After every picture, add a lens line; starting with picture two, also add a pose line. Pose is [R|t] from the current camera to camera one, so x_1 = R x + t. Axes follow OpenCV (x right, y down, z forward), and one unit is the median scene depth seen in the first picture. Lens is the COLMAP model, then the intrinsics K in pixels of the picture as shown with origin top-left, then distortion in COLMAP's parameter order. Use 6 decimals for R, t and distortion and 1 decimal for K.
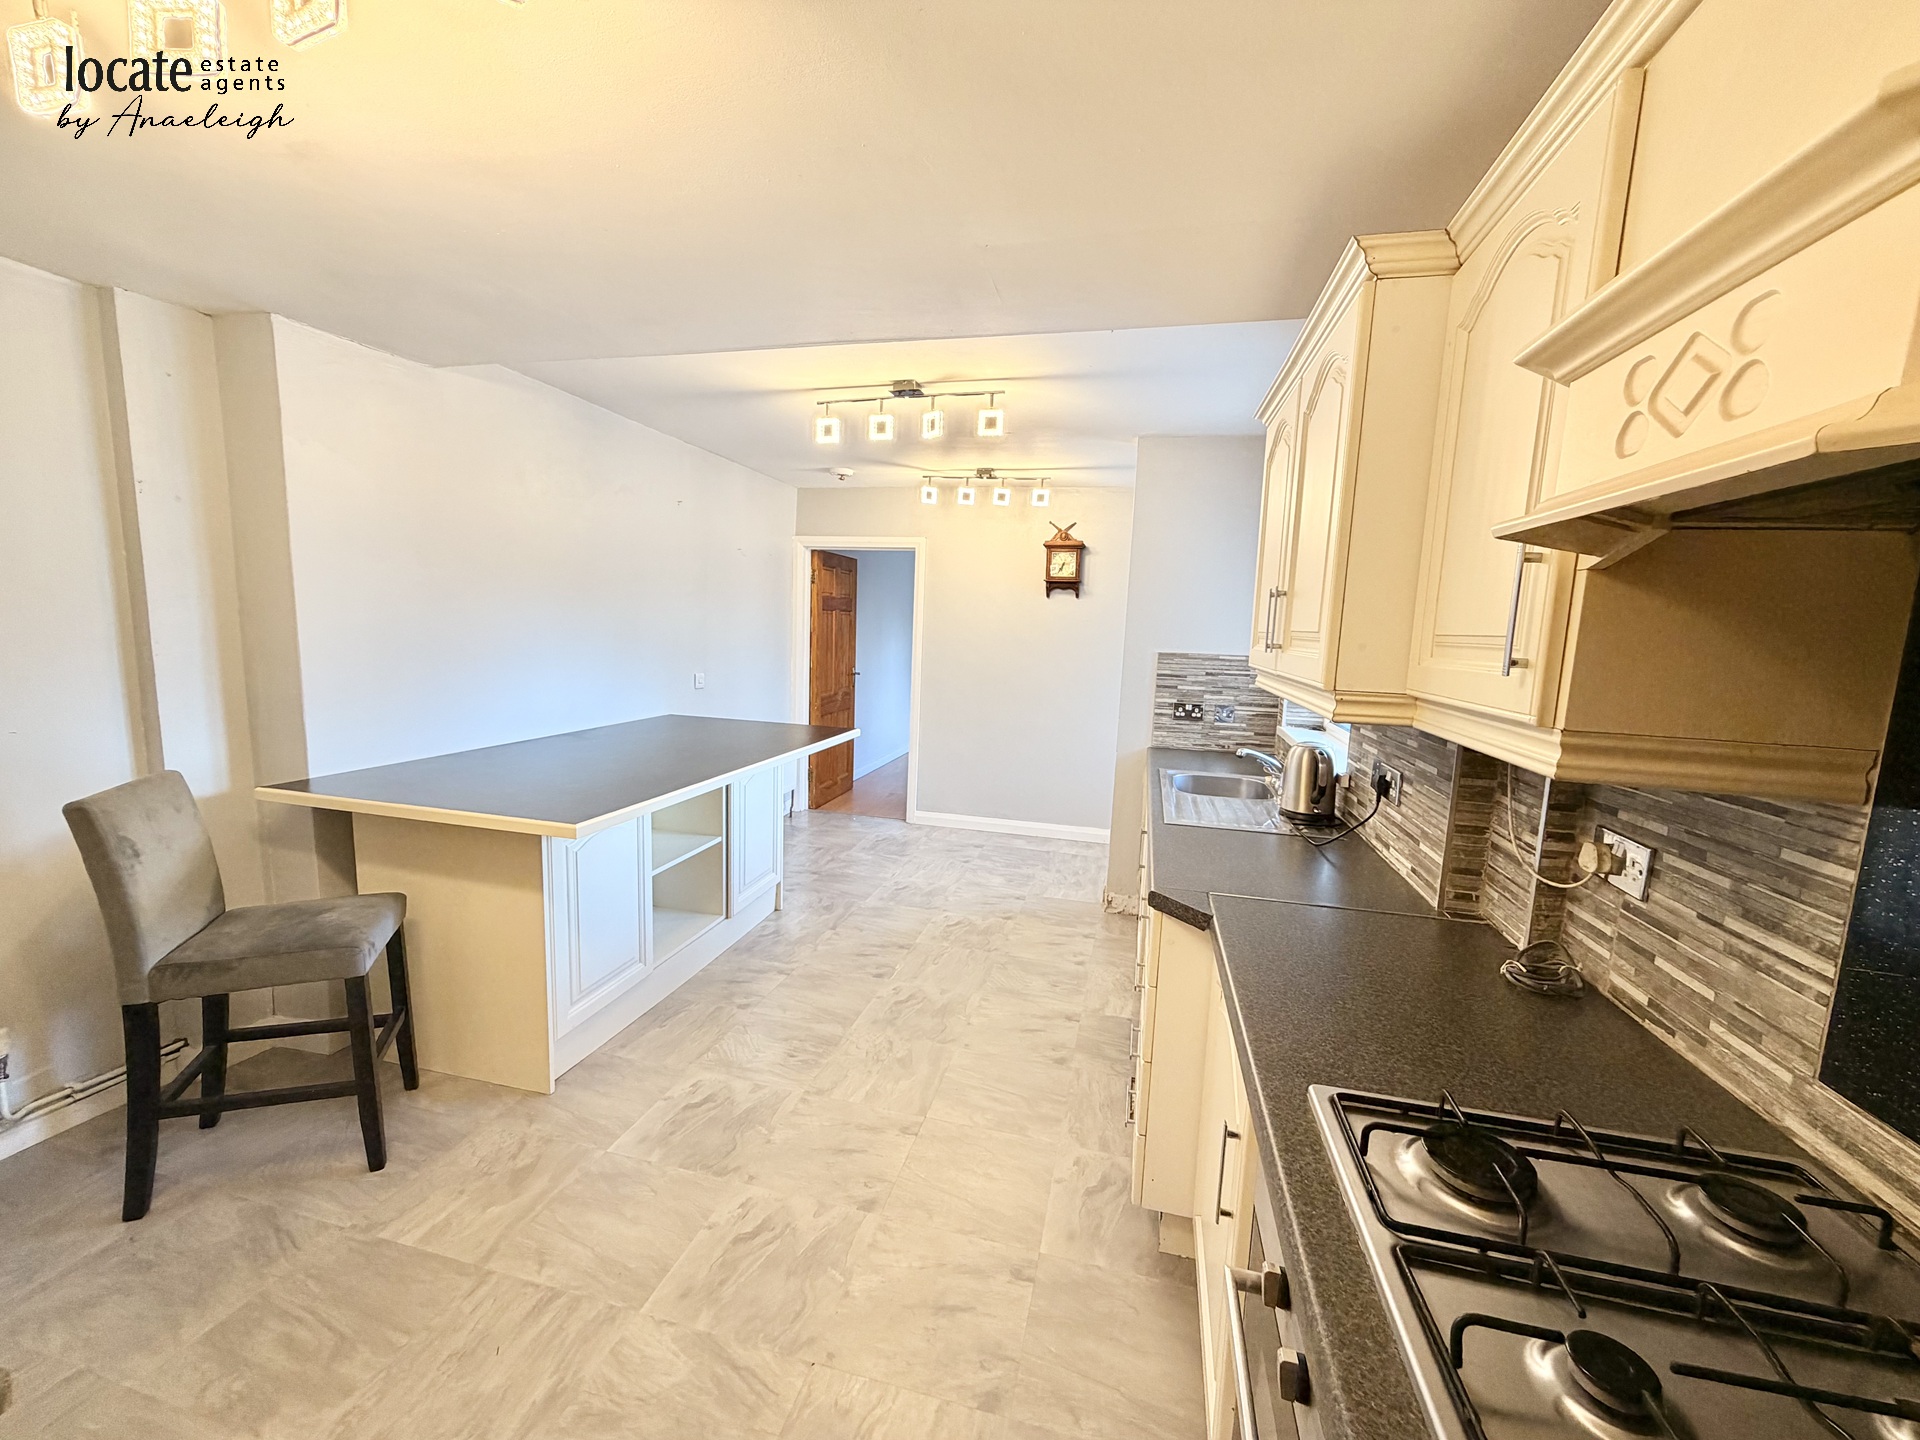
lens RADIAL K [[768.0, 0, 954.6], [0, 768.0, 721.2], [0, 0, 1]] dist [0.000841, 0.000280]
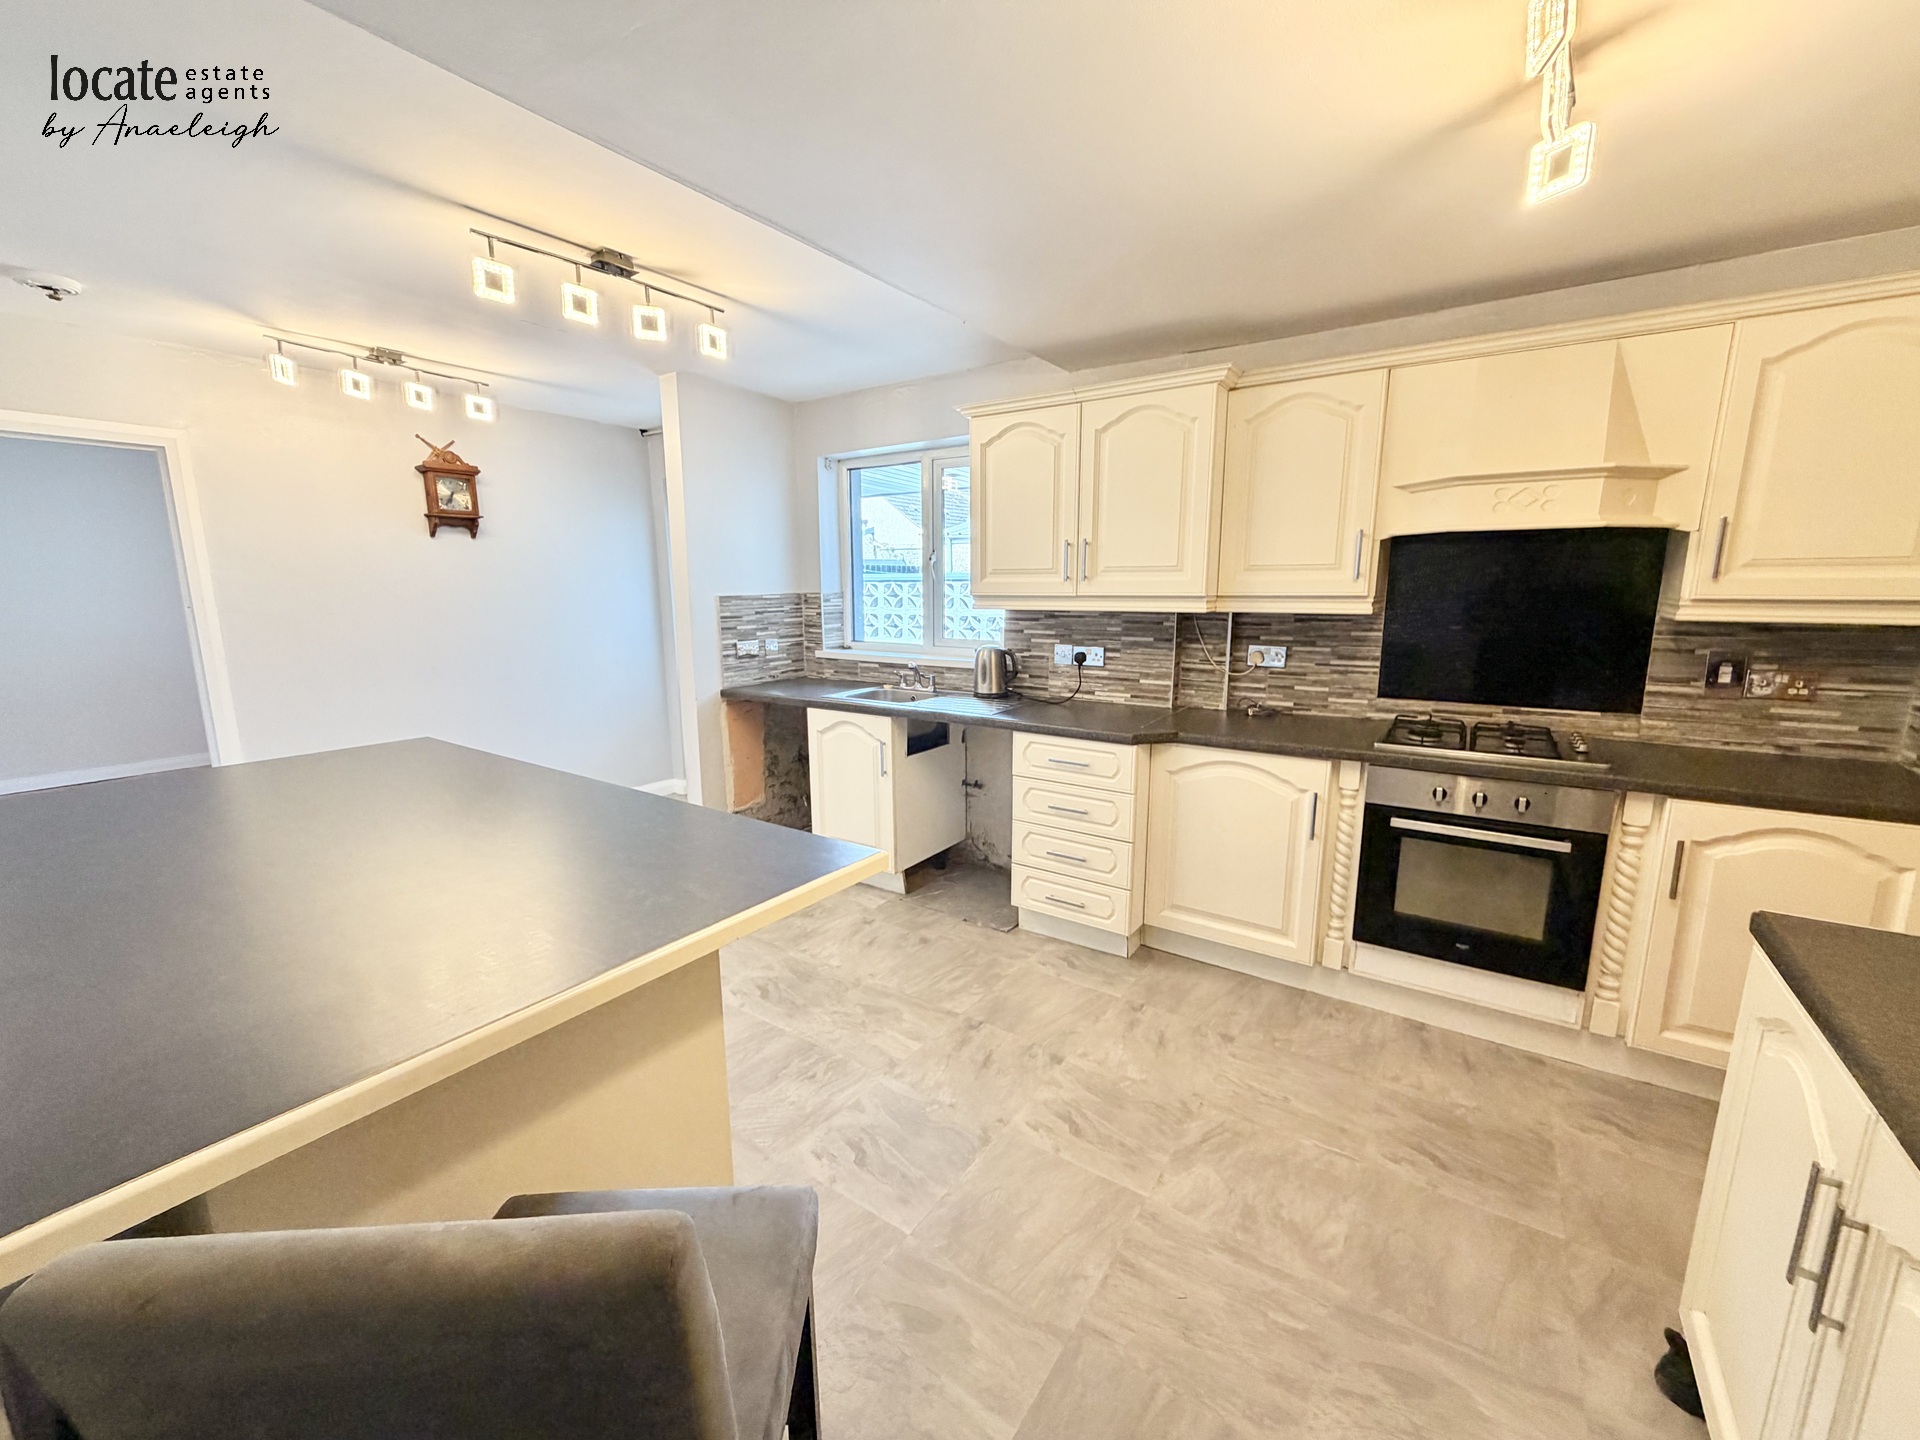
lens RADIAL K [[768.0, 0, 948.6], [0, 768.0, 725.5], [0, 0, 1]] dist [0.000841, 0.000280]
pose [[0.350605, -0.210077, 0.912658, -0.751360], [0.137255, 0.975520, 0.171819, -0.069019], [-0.926411, 0.065026, 0.370856, 0.440461]]
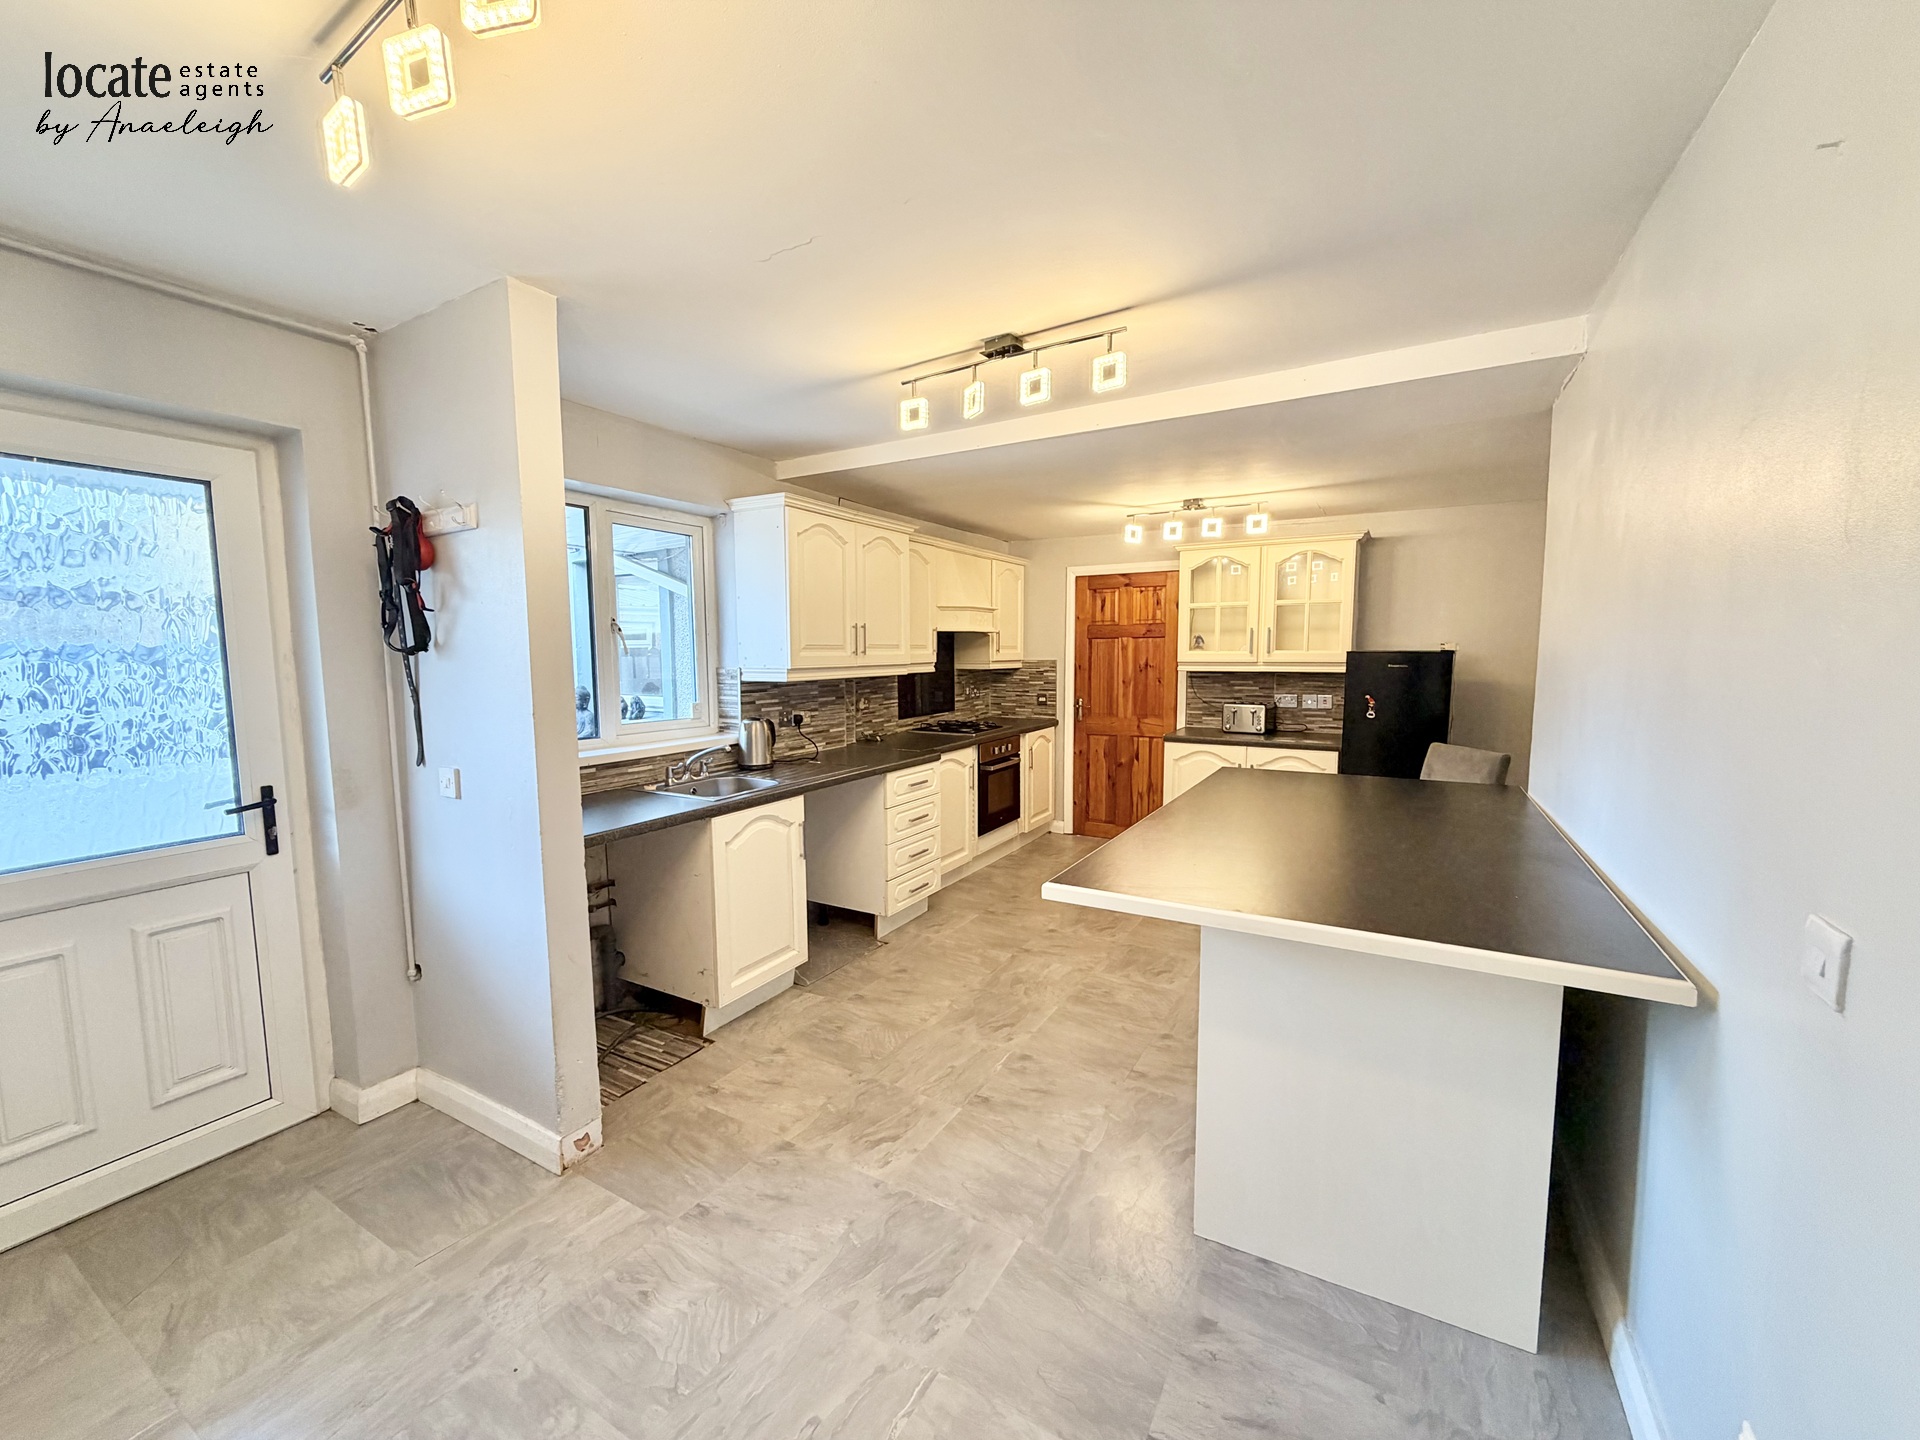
lens RADIAL K [[768.0, 0, 955.3], [0, 768.0, 725.3], [0, 0, 1]] dist [0.000841, 0.000280]
pose [[-0.961645, -0.058034, 0.268088, -0.247910], [0.005482, 0.973100, 0.230316, -0.242514], [-0.274243, 0.222952, -0.935459, 1.858070]]
